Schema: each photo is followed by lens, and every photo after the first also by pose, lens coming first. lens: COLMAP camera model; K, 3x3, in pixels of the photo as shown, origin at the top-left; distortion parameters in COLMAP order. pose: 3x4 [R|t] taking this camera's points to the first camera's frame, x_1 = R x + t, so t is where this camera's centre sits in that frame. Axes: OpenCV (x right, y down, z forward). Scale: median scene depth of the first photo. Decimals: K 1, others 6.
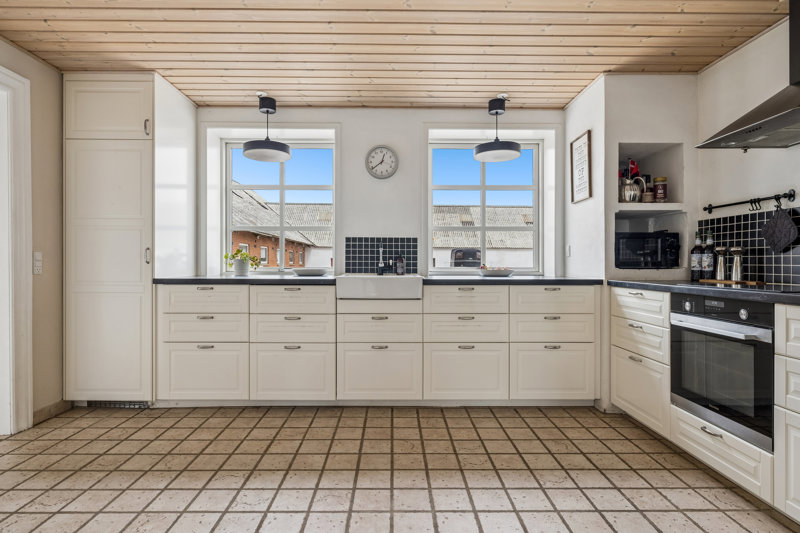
lens RADIAL K [[413.2, 0, 399.0], [0, 413.2, 263.6], [0, 0, 1]] dist [-0.002187, -0.000079]
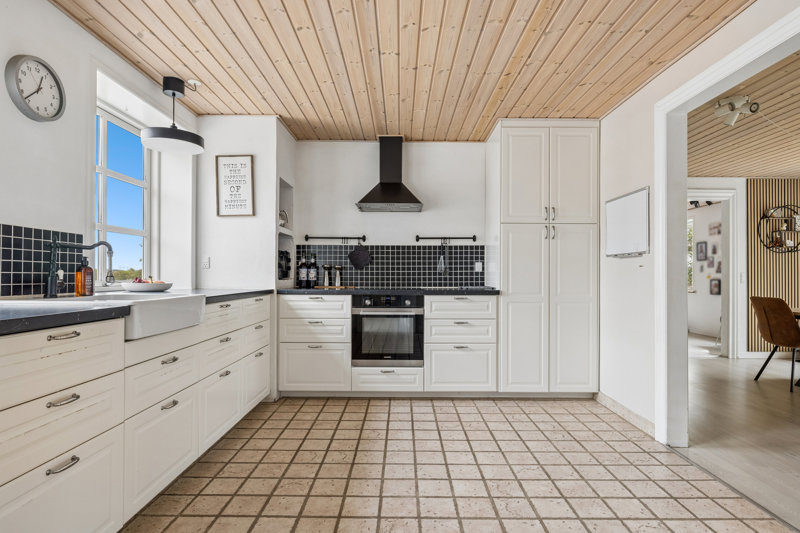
lens RADIAL K [[426.9, 0, 400.7], [0, 426.9, 270.5], [0, 0, 1]] dist [-0.002222, -0.000815]
pose [[0.008955, 0.006445, 0.999939, -0.855290], [-0.005239, 0.999966, -0.006398, -0.010315], [-0.999946, -0.005182, 0.008989, 0.743347]]
